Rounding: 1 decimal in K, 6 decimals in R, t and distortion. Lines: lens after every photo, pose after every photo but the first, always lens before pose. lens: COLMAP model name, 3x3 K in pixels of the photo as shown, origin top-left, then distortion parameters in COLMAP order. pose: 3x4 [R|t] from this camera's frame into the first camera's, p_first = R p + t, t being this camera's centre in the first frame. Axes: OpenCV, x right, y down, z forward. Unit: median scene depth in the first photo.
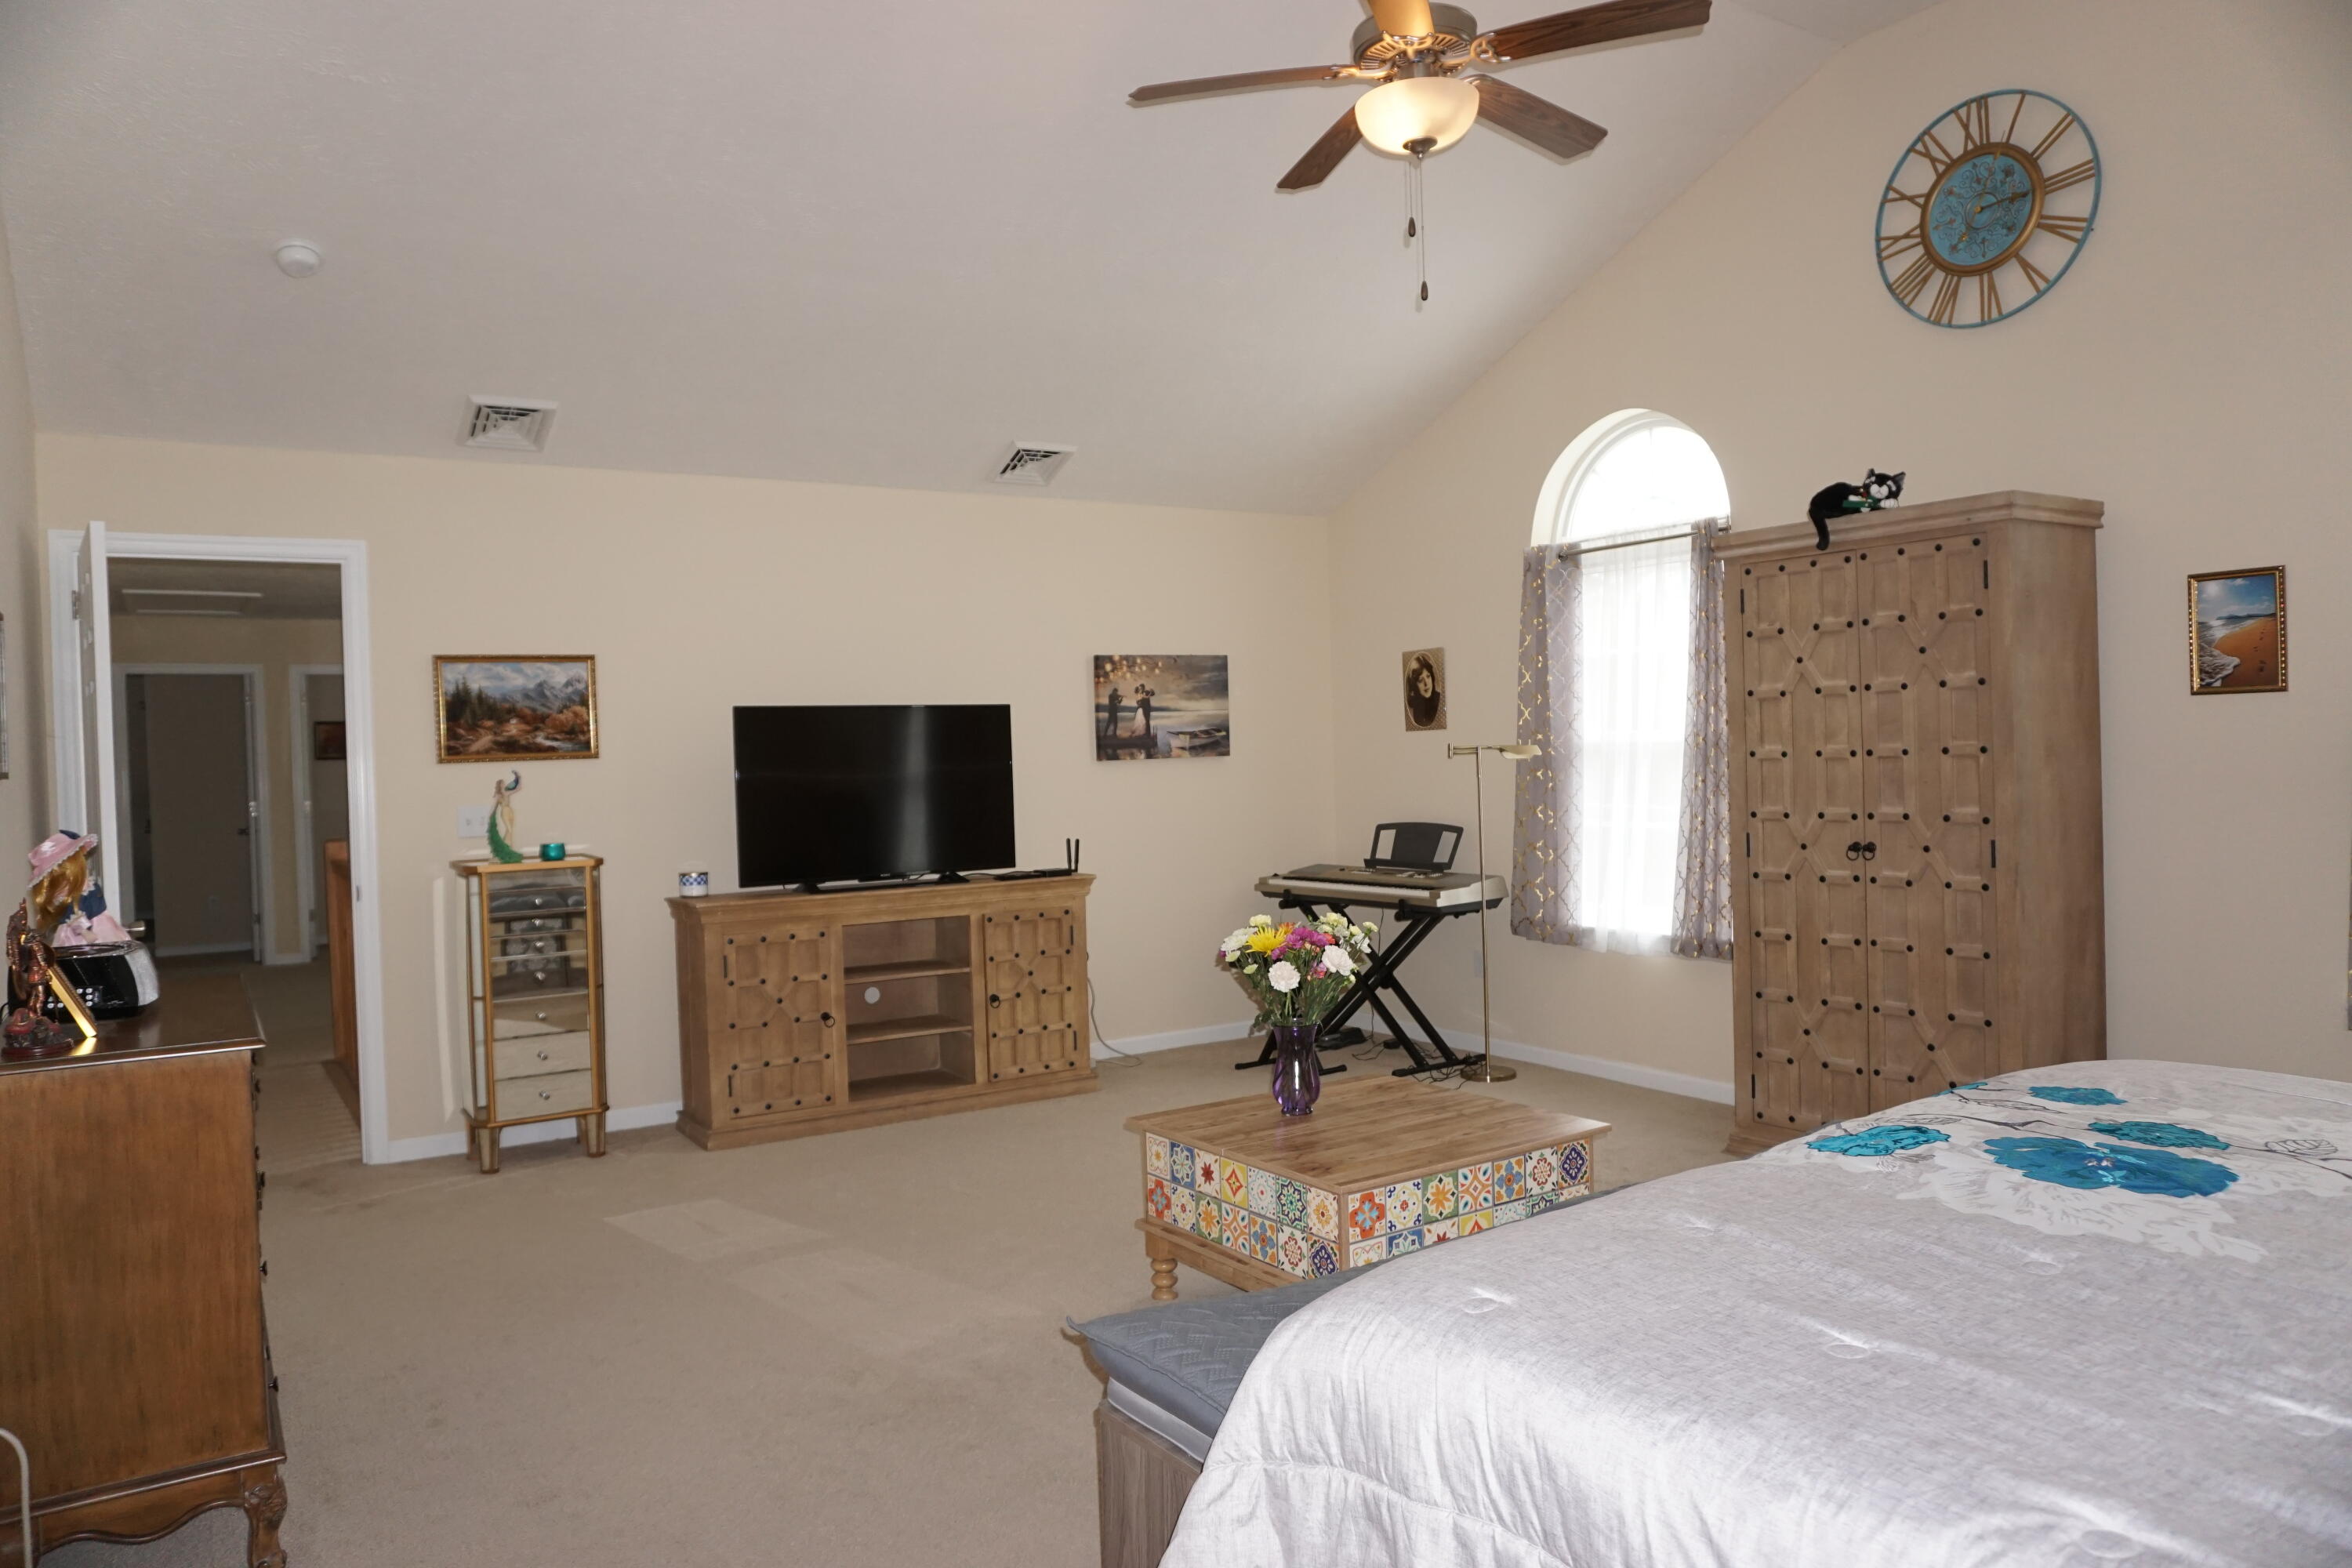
lens RADIAL K [[1587.7, 0, 1167.0], [0, 1587.7, 782.5], [0, 0, 1]] dist [-0.027097, 0.008355]
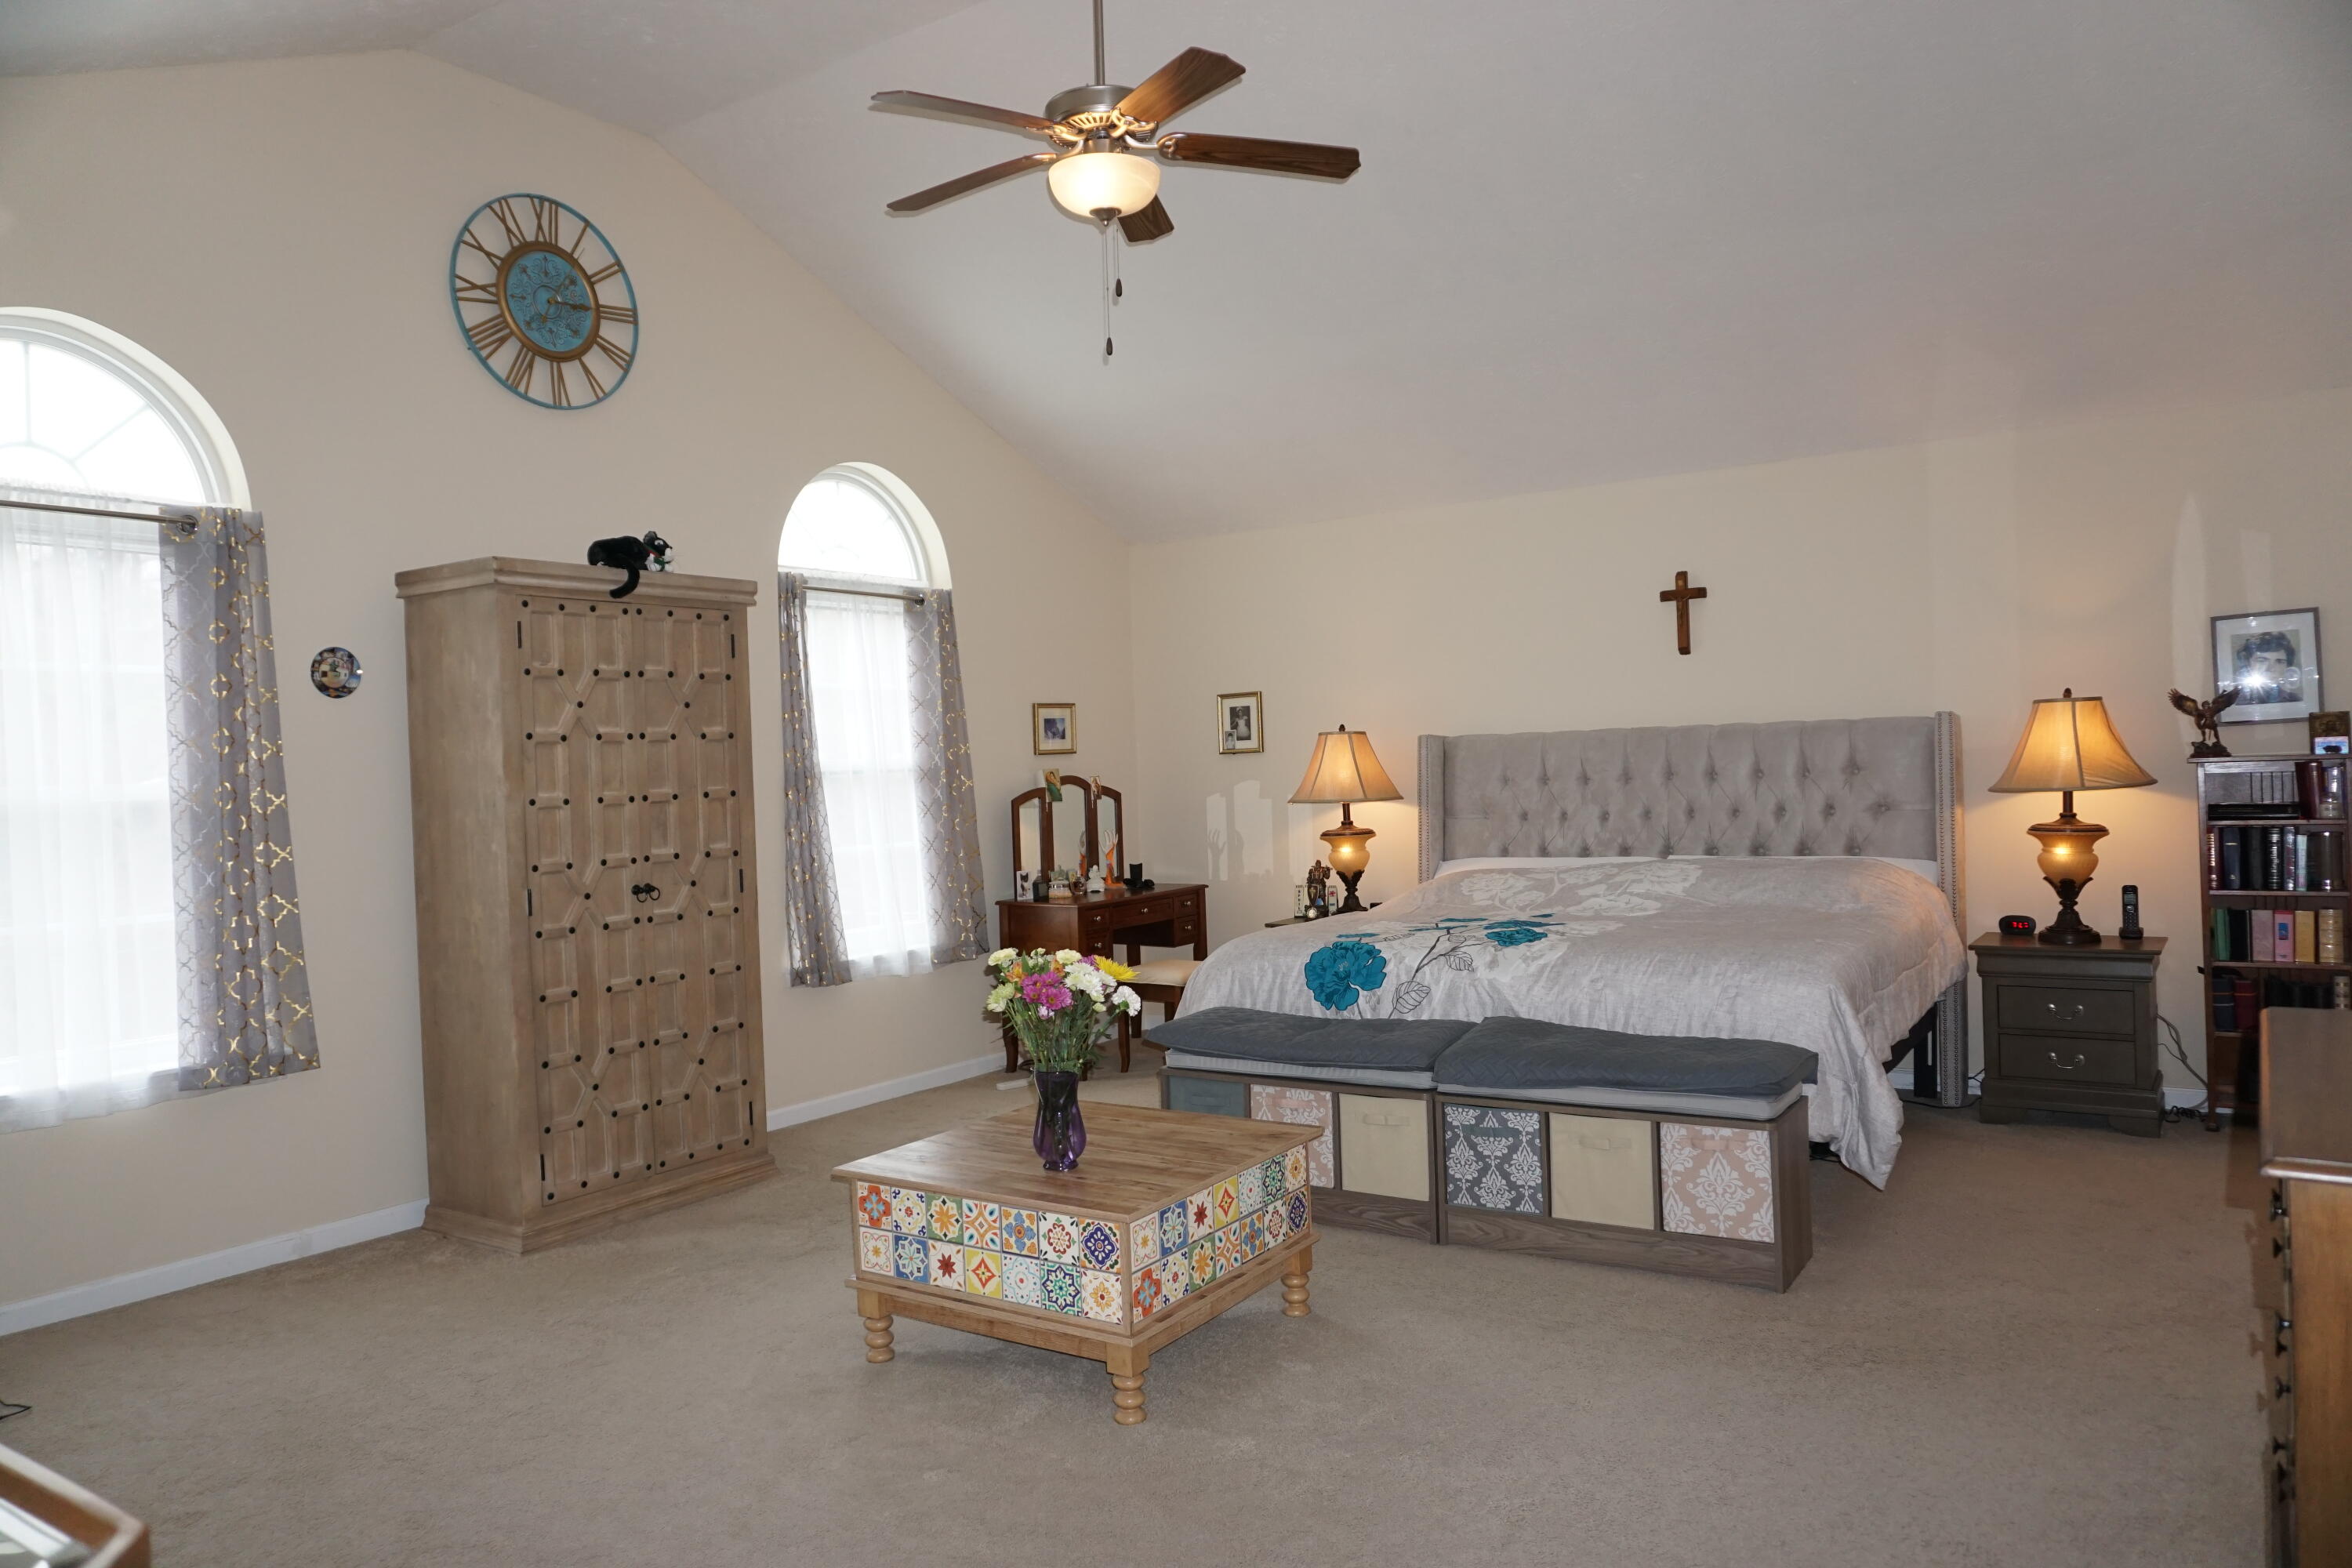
lens RADIAL K [[1587.7, 0, 1163.6], [0, 1587.7, 789.4], [0, 0, 1]] dist [-0.027097, 0.008355]
pose [[-0.390158, 0.028964, 0.920292, -0.664674], [0.064230, 0.997926, -0.004177, 0.001929], [-0.918505, 0.057480, -0.391209, 1.105471]]
